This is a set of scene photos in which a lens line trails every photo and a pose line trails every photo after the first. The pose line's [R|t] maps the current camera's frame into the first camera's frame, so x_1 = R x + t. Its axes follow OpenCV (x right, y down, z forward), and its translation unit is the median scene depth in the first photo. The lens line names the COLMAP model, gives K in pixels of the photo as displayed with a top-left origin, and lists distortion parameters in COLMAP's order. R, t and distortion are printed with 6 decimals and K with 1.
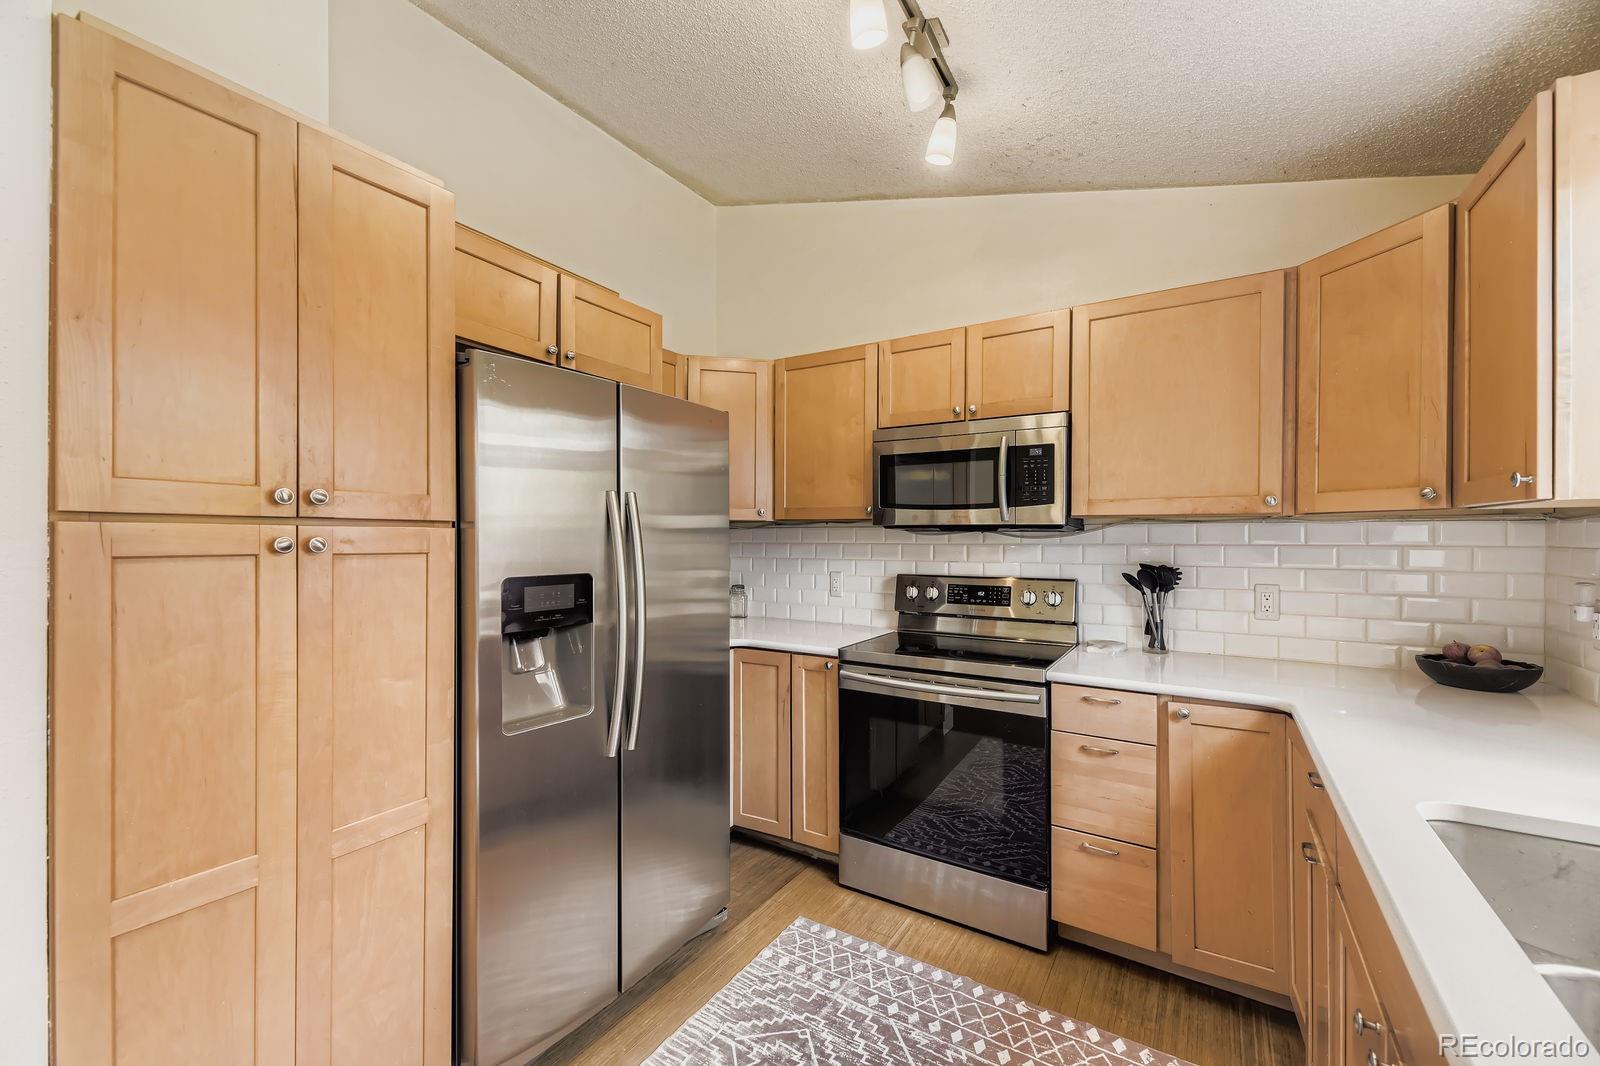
lens RADIAL K [[645.5, 0, 796.5], [0, 645.5, 539.3], [0, 0, 1]] dist [0.019851, -0.001036]
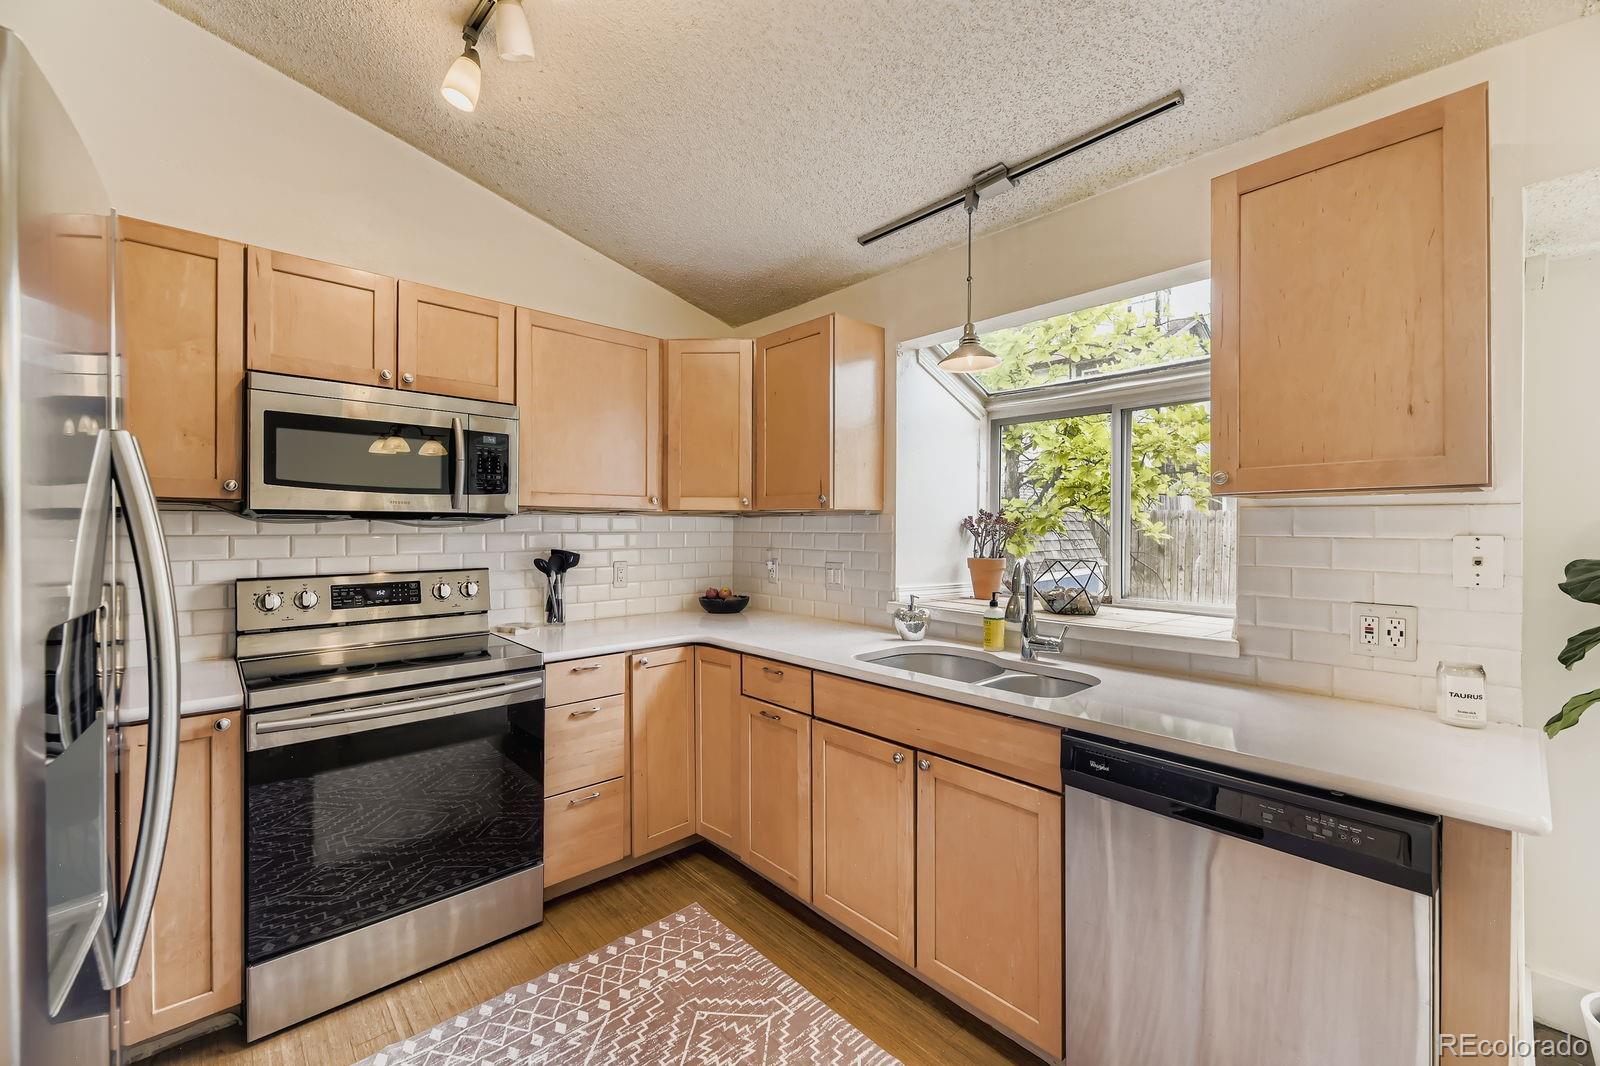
lens RADIAL K [[645.5, 0, 792.2], [0, 645.5, 527.6], [0, 0, 1]] dist [0.019851, -0.001036]
pose [[0.275598, -0.001351, 0.961272, -0.512577], [0.002699, 0.999996, 0.000632, -0.000570], [-0.961269, 0.002421, 0.275600, 0.321476]]
